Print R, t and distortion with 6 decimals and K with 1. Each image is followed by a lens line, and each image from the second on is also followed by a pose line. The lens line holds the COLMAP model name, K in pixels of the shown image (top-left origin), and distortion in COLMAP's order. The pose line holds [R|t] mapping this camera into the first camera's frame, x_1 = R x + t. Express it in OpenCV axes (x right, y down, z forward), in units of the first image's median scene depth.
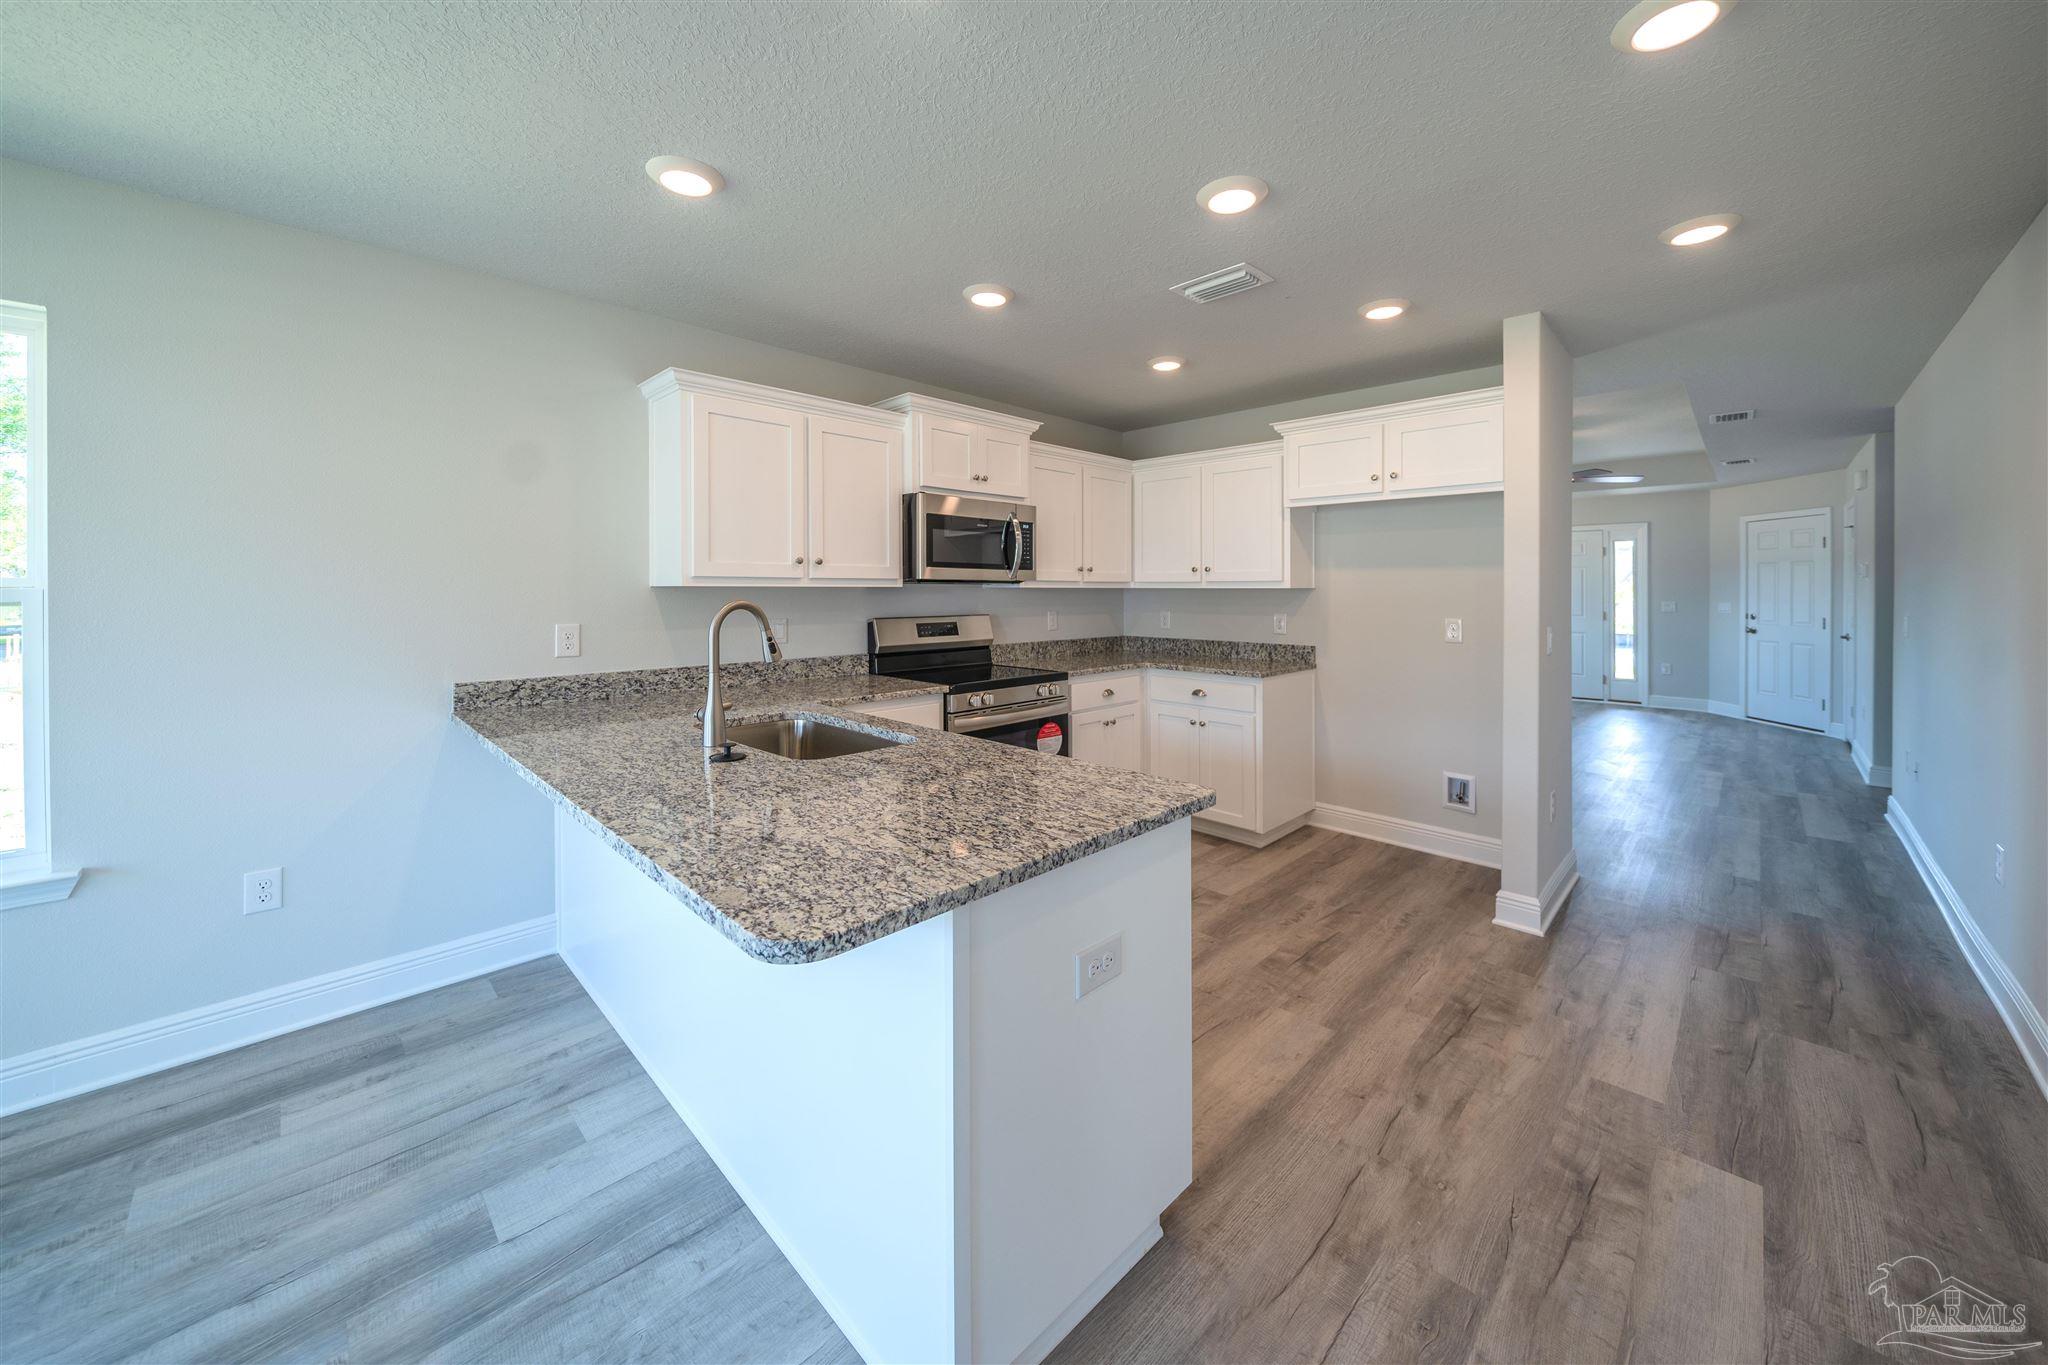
lens RADIAL K [[731.5, 0, 1045.7], [0, 731.5, 593.3], [0, 0, 1]] dist [-0.000082, -0.000107]
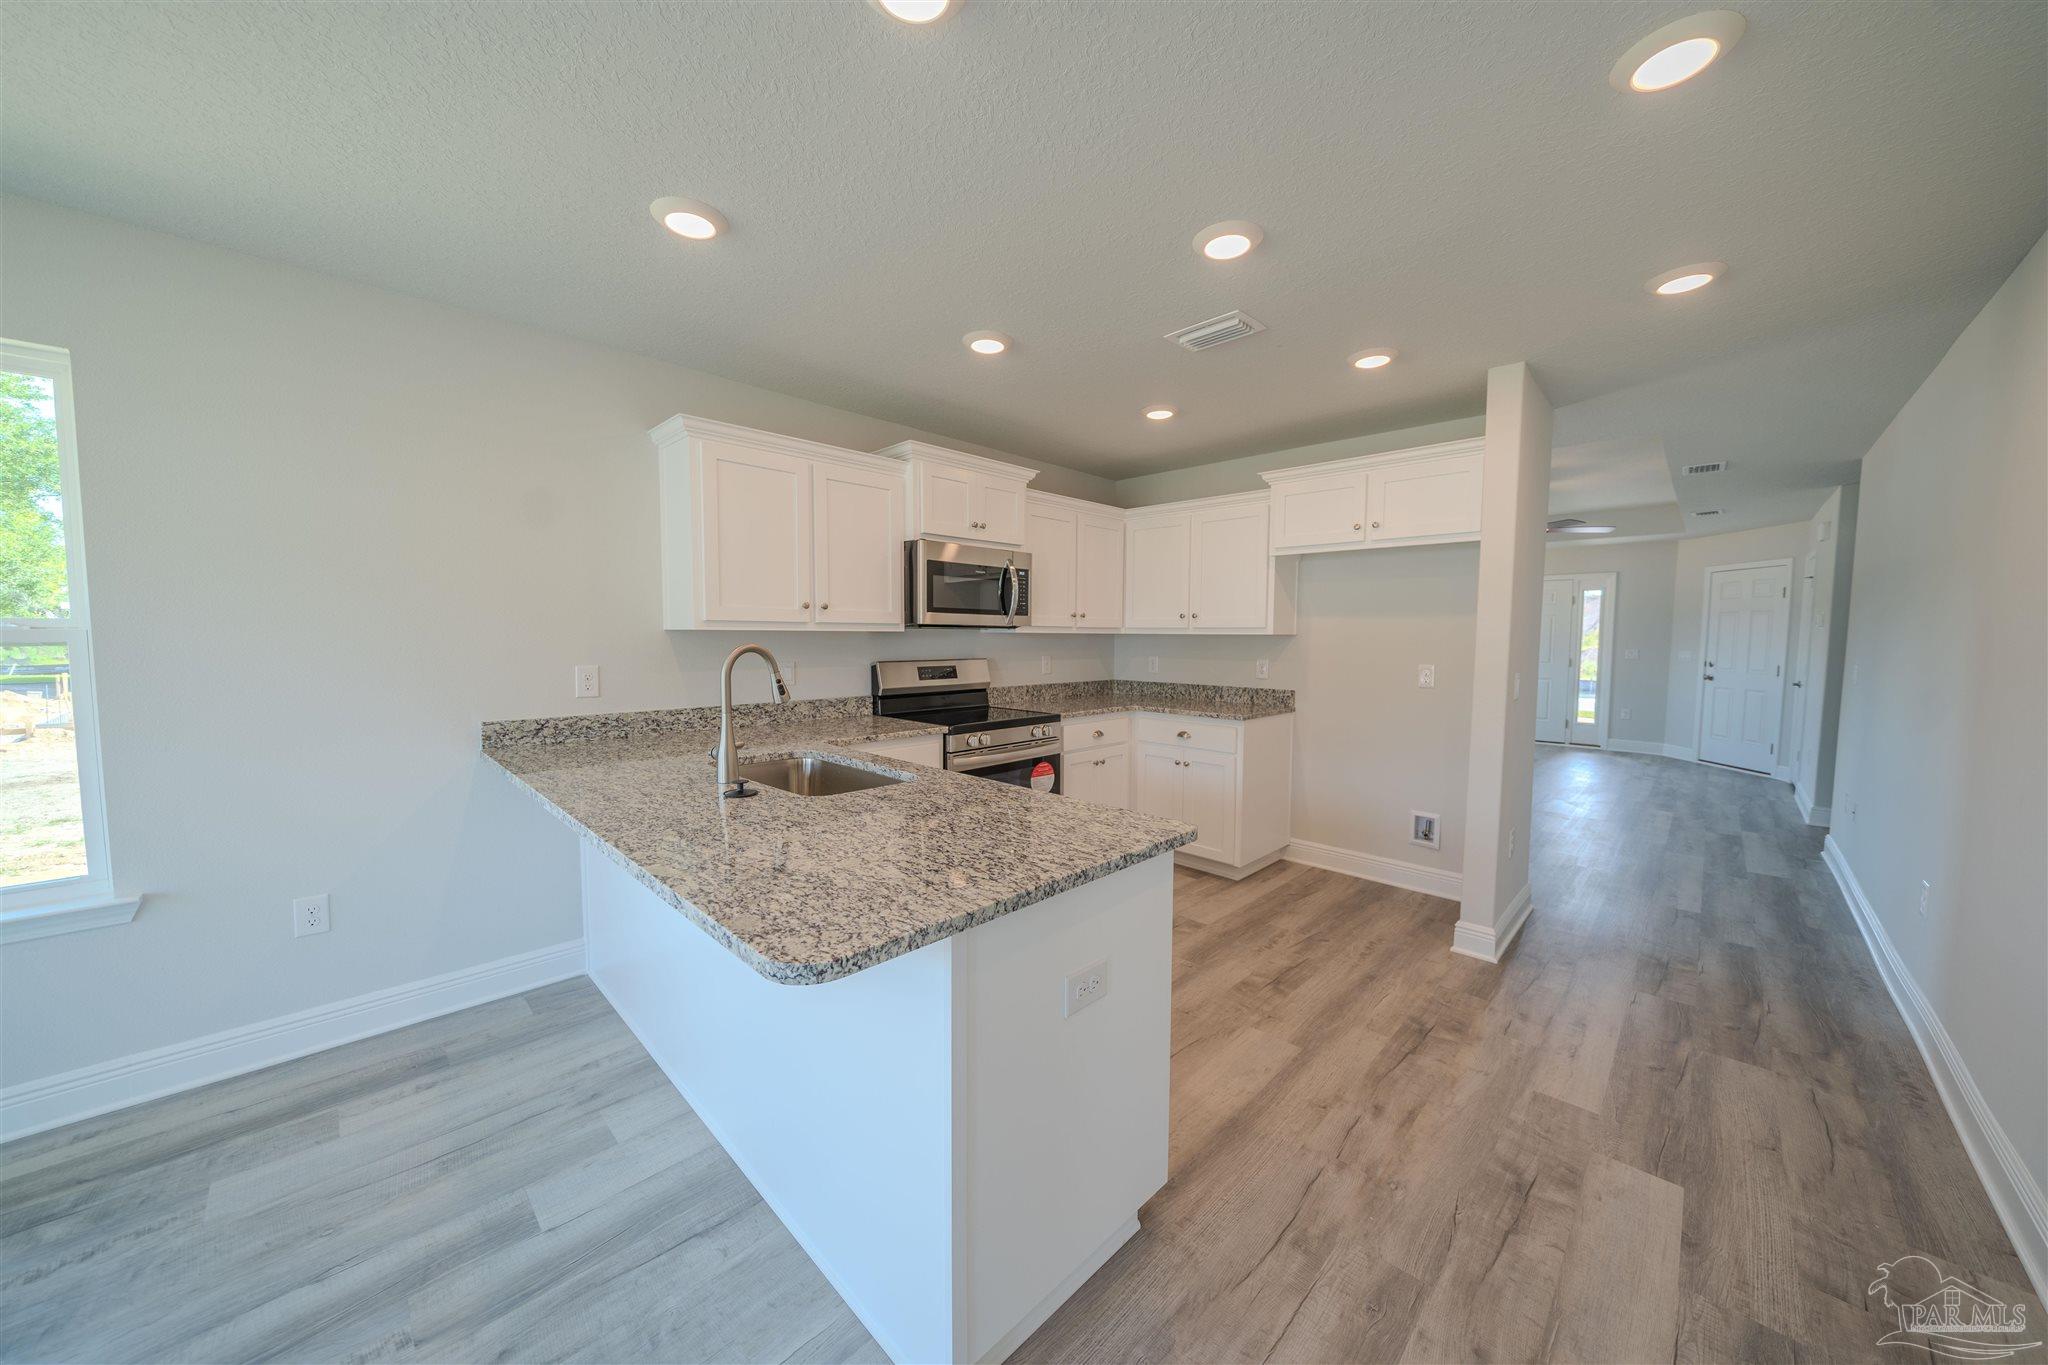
lens RADIAL K [[731.5, 0, 1029.2], [0, 731.5, 689.0], [0, 0, 1]] dist [-0.000082, -0.000107]
pose [[0.999839, 0.003662, 0.017538, -0.031153], [-0.004865, 0.997600, 0.069070, 0.000200], [-0.017243, -0.069144, 0.997458, -0.034992]]
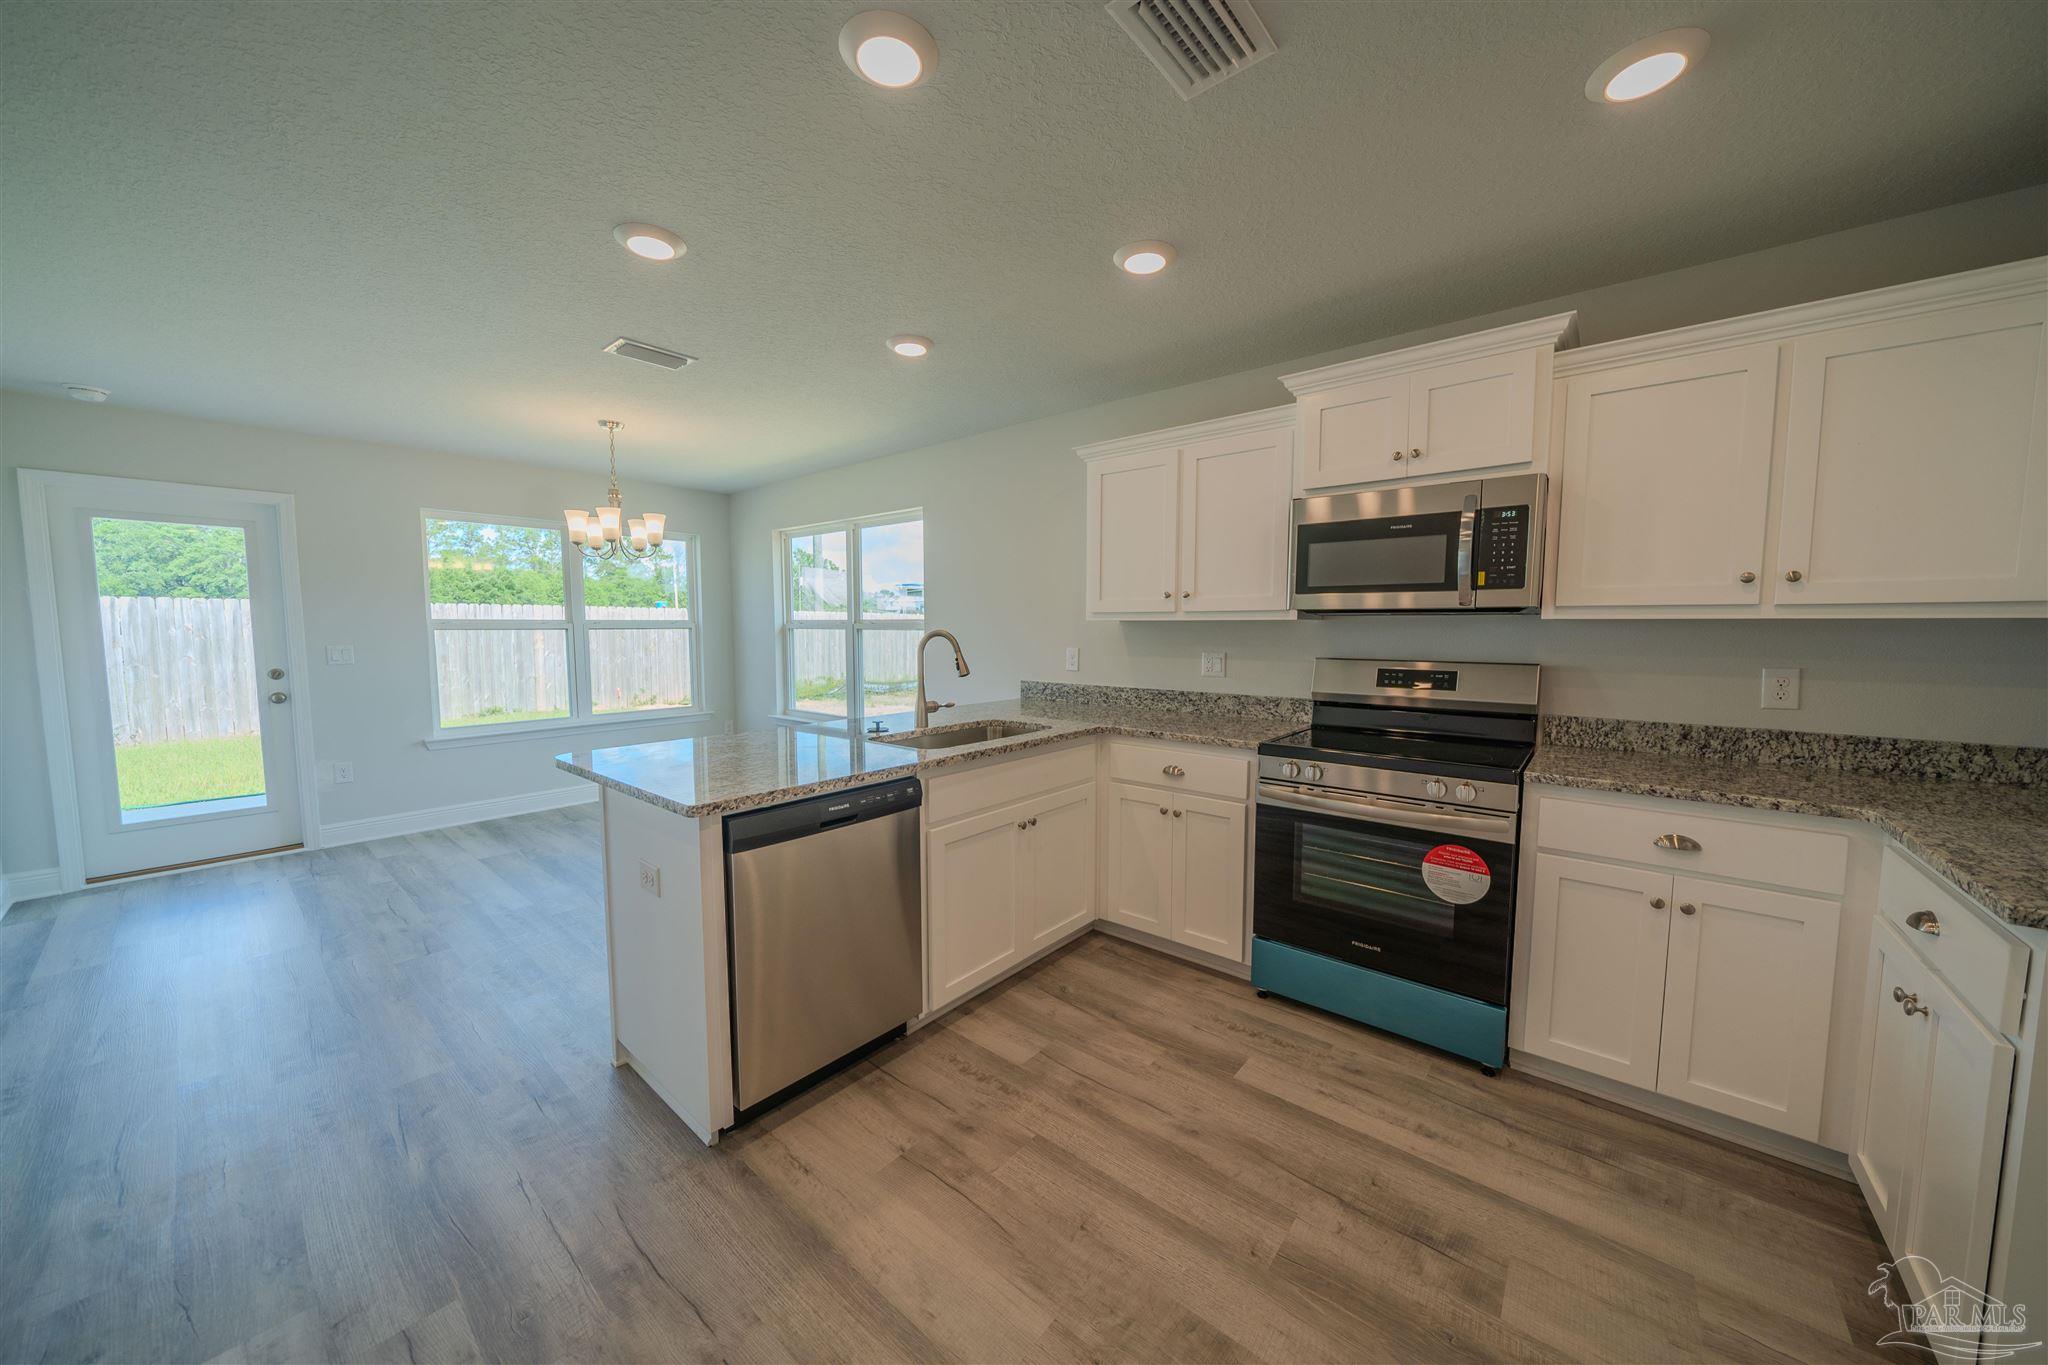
lens RADIAL K [[731.5, 0, 1037.6], [0, 731.5, 688.0], [0, 0, 1]] dist [-0.000082, -0.000107]
pose [[0.063278, 0.086952, -0.994201, 1.115692], [-0.001843, 0.996206, 0.087010, -0.006656], [0.997994, -0.003674, 0.063198, 1.213441]]
